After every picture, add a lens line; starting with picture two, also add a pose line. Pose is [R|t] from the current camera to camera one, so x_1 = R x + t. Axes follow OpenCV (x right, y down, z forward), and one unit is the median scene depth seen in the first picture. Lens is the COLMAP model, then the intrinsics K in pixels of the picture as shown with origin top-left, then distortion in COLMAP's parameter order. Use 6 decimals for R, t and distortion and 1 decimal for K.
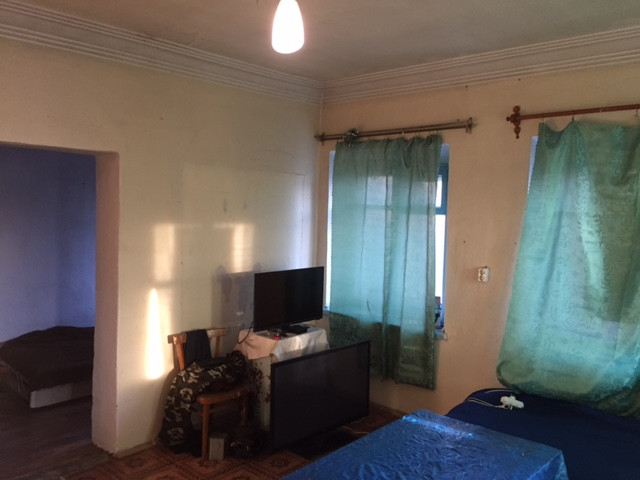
lens RADIAL K [[558.2, 0, 319.0], [0, 558.2, 242.0], [0, 0, 1]] dist [0.053258, -0.062132]
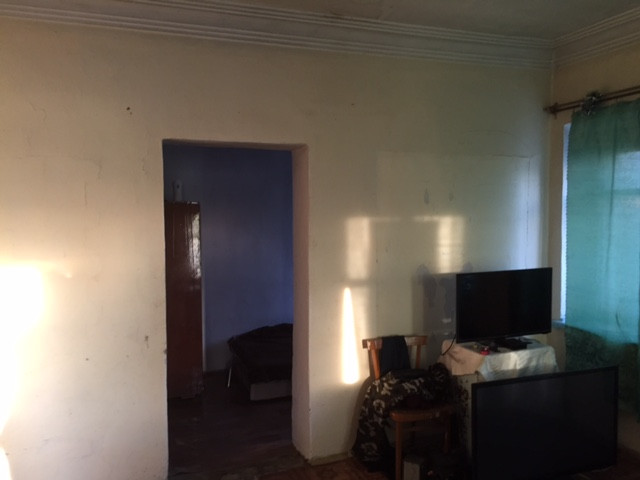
lens RADIAL K [[558.2, 0, 322.6], [0, 558.2, 239.9], [0, 0, 1]] dist [0.053258, -0.062132]
pose [[0.896367, -0.009457, -0.443211, 0.077668], [0.002974, 0.999878, -0.015320, 0.017259], [0.443302, 0.012414, 0.896286, 0.145954]]
